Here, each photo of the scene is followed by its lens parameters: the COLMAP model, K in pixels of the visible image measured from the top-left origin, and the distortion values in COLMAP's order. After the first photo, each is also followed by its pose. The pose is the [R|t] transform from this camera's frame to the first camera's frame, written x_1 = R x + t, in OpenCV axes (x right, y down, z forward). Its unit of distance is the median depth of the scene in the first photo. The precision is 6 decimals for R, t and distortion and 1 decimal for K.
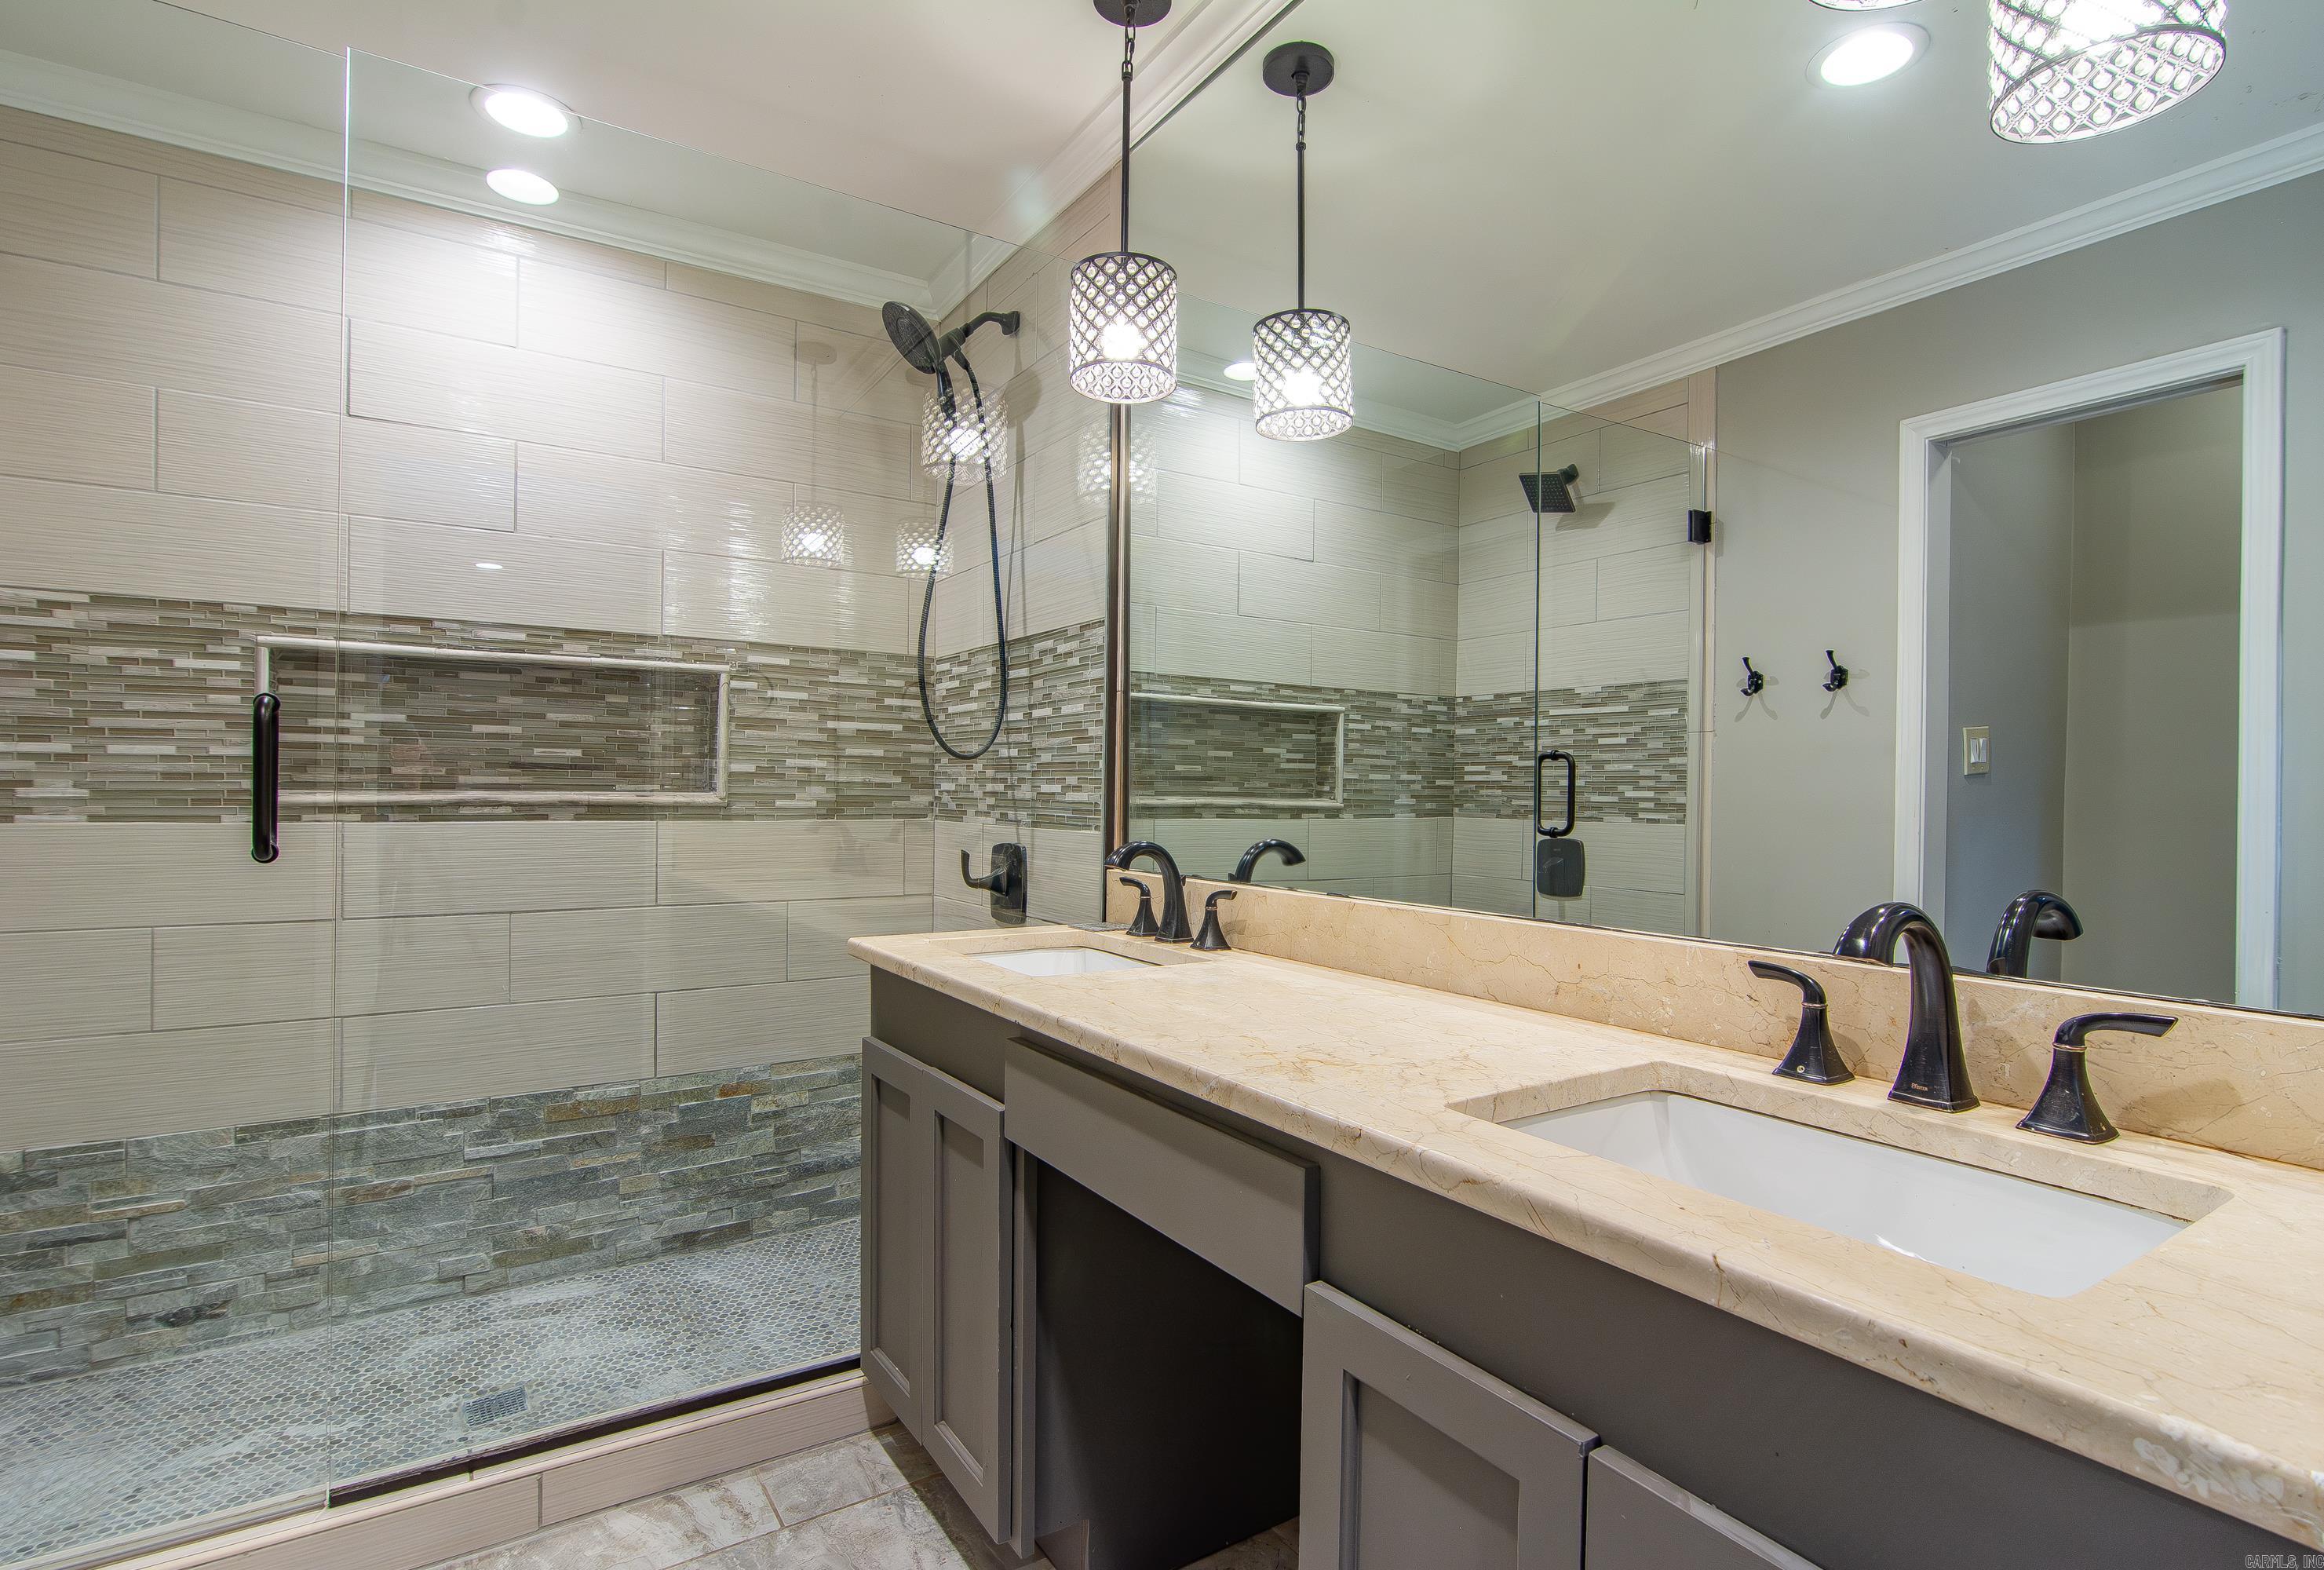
lens RADIAL K [[1148.1, 0, 1159.9], [0, 1148.1, 808.2], [0, 0, 1]] dist [0.000906, 0.000967]
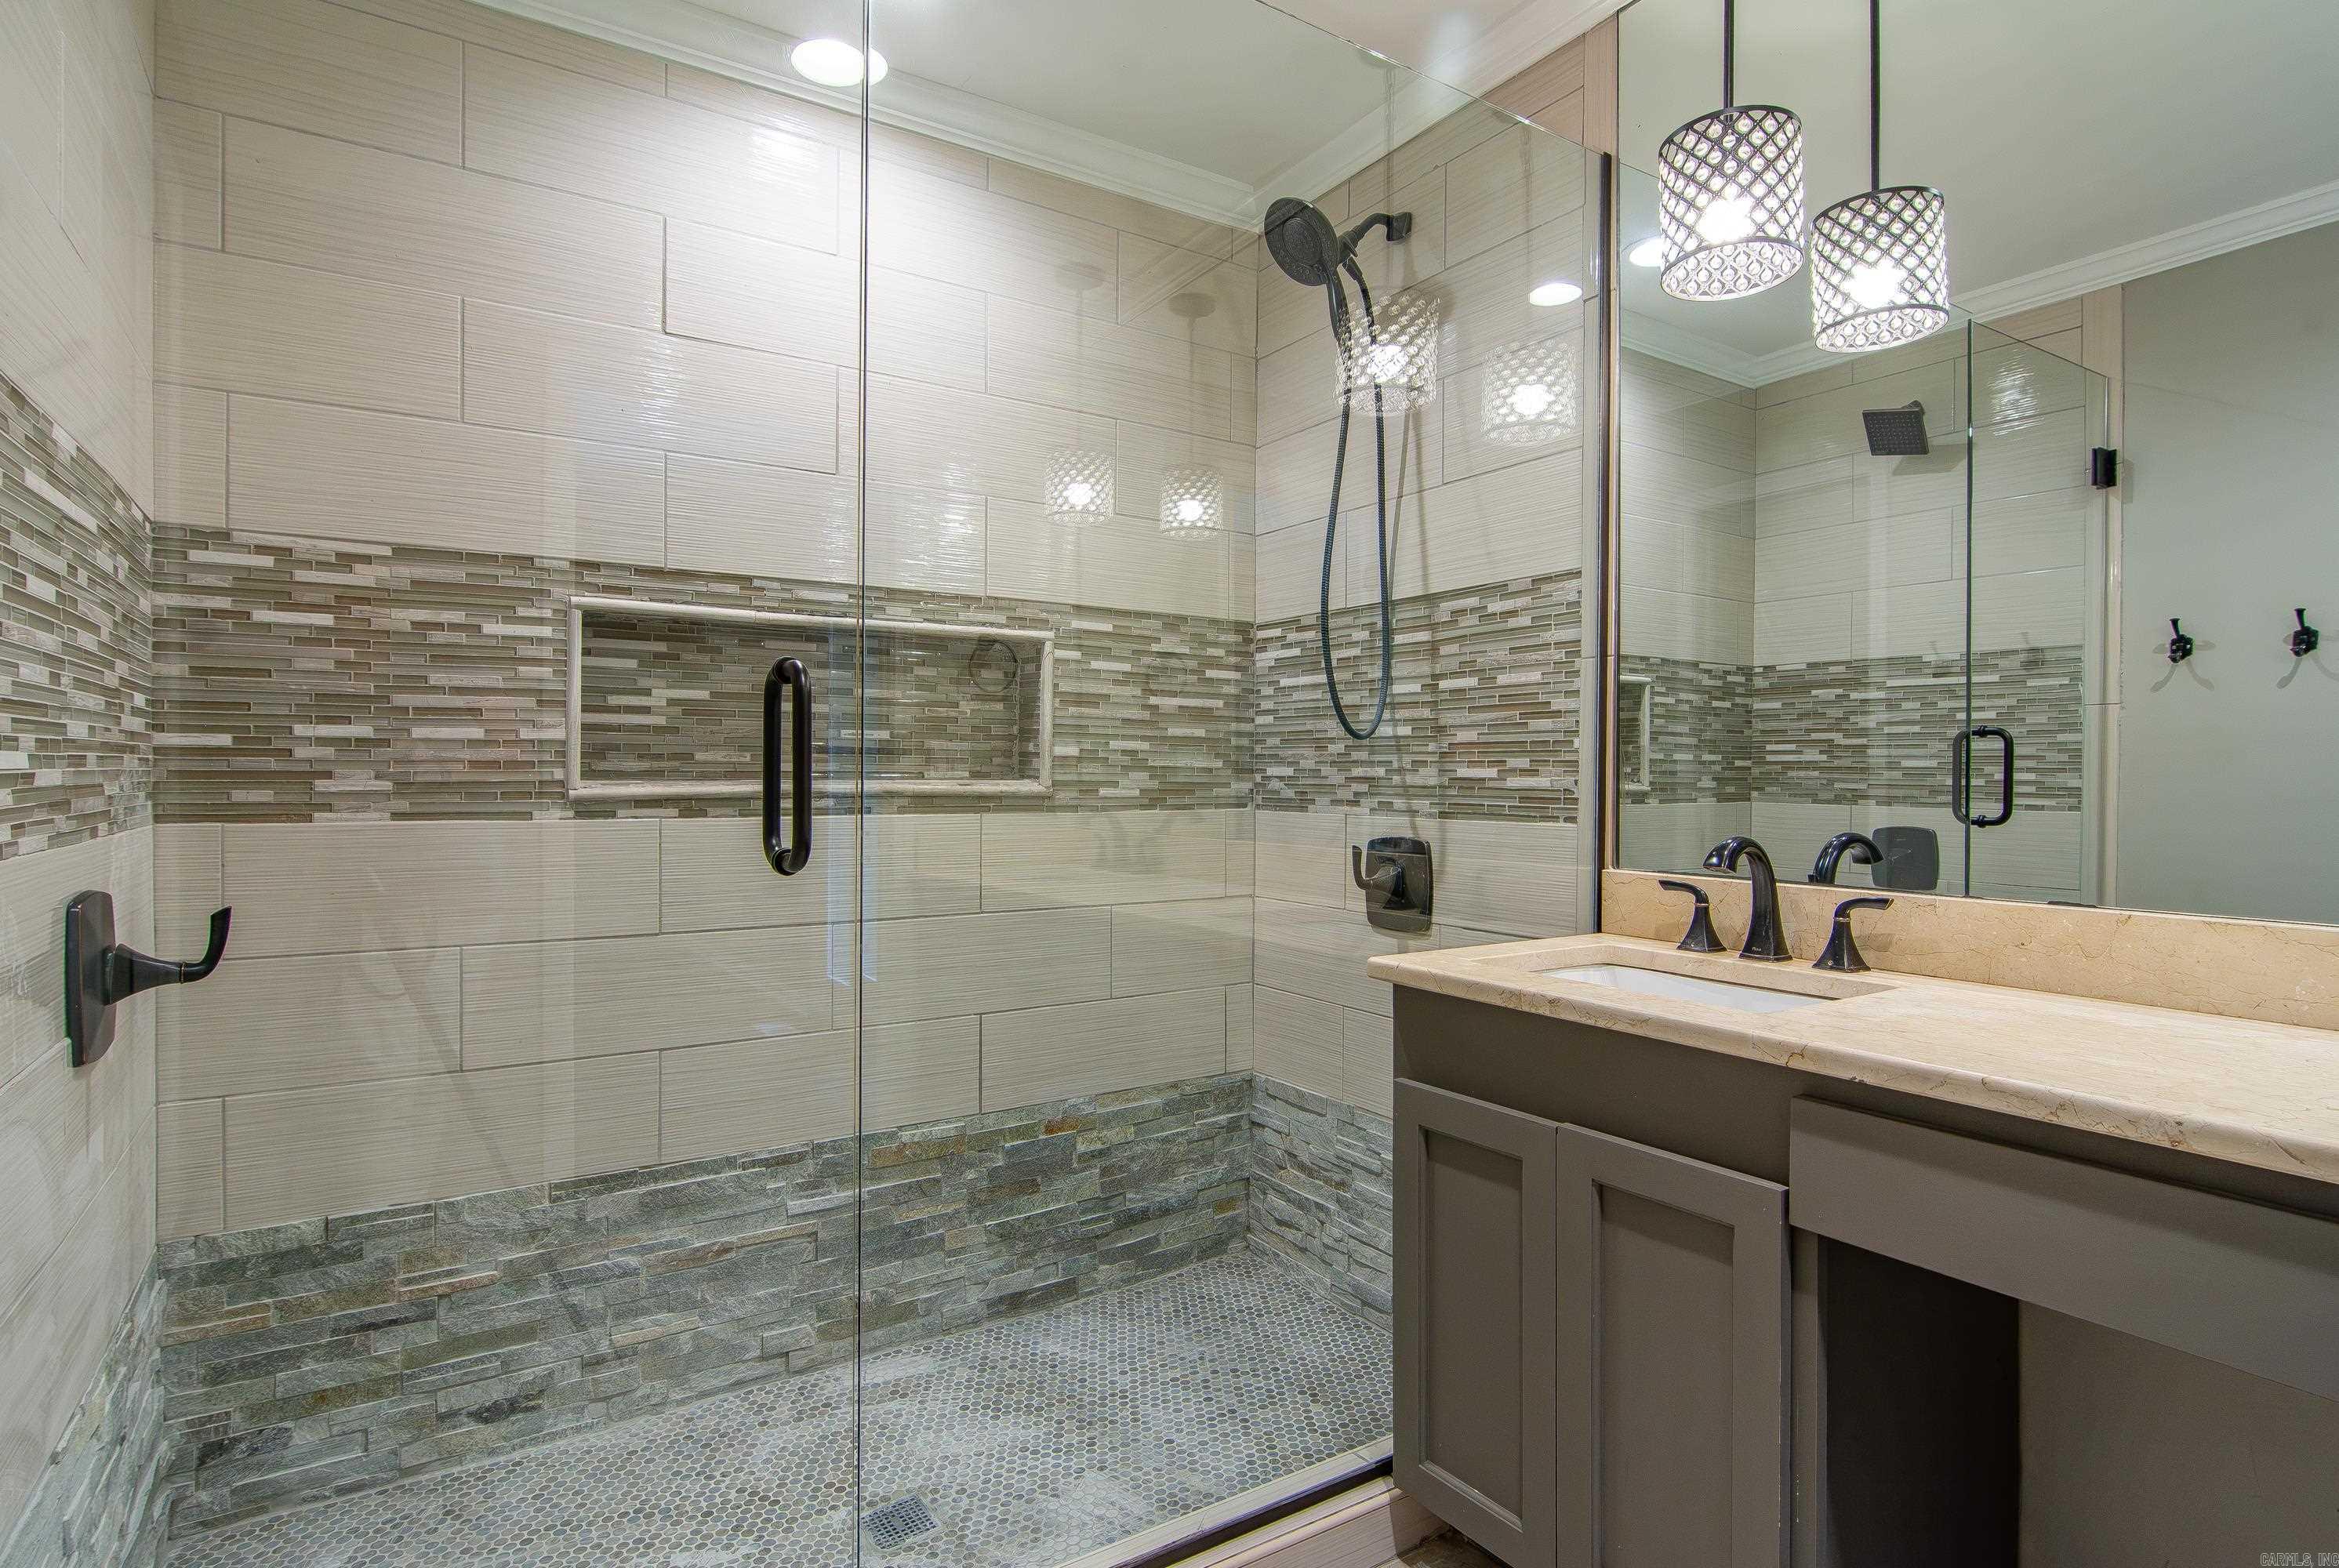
lens RADIAL K [[1206.6, 0, 1174.0], [0, 1206.6, 798.7], [0, 0, 1]] dist [0.001143, -0.000605]
pose [[0.999972, -0.006328, 0.004085, -0.311018], [0.006306, 0.999965, 0.005413, -0.004288], [-0.004119, -0.005387, 0.999977, 0.106206]]
